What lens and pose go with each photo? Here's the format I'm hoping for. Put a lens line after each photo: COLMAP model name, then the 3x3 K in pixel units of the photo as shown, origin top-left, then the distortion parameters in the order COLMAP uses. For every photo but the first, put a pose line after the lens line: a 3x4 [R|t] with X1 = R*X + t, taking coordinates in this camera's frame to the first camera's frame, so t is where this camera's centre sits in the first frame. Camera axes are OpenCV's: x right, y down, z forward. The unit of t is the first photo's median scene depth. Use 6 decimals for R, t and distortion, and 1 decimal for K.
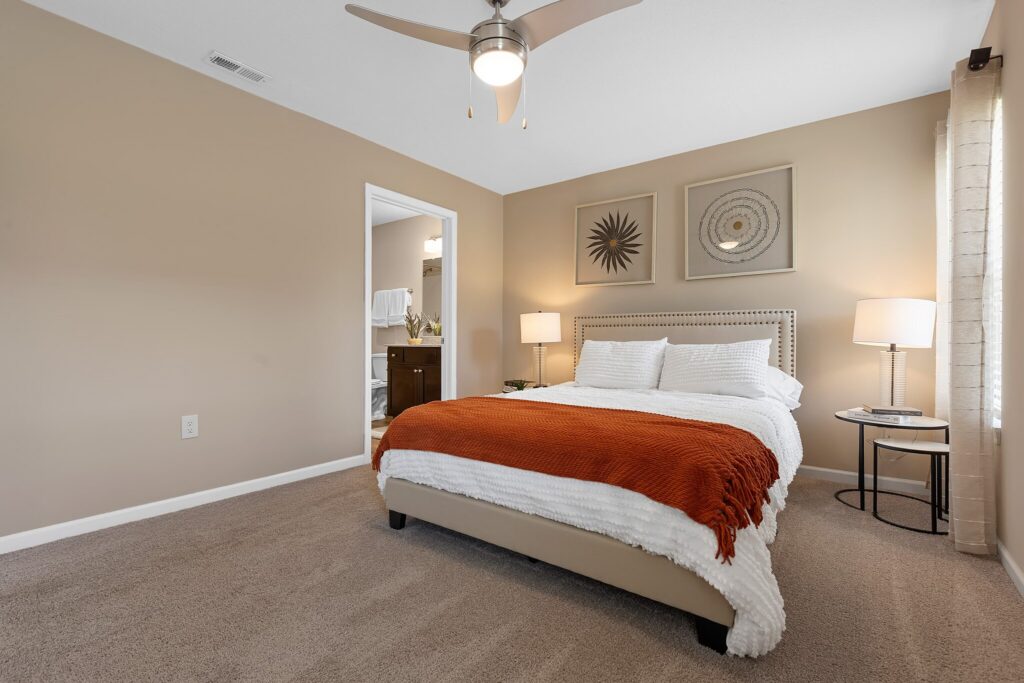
lens RADIAL K [[462.6, 0, 515.6], [0, 462.6, 340.4], [0, 0, 1]] dist [0.000149, 0.000768]
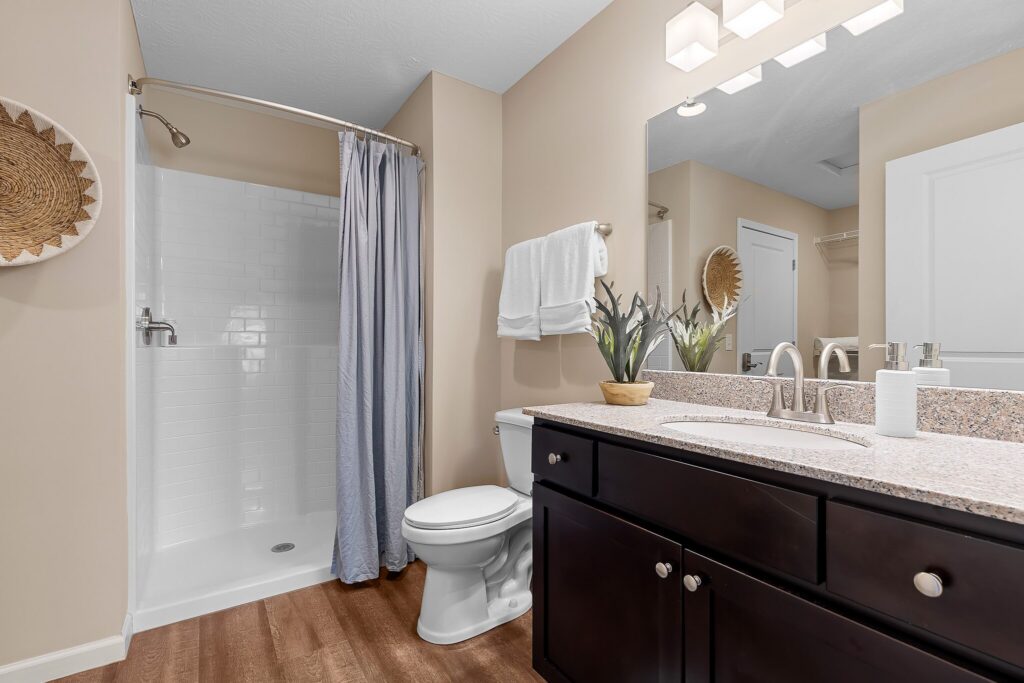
lens RADIAL K [[462.6, 0, 513.9], [0, 462.6, 344.0], [0, 0, 1]] dist [0.000149, 0.000768]
pose [[0.940733, 0.000695, -0.339147, -0.180574], [-0.001332, 0.999998, -0.001645, -0.025635], [0.339145, 0.001999, 0.940732, 0.685147]]
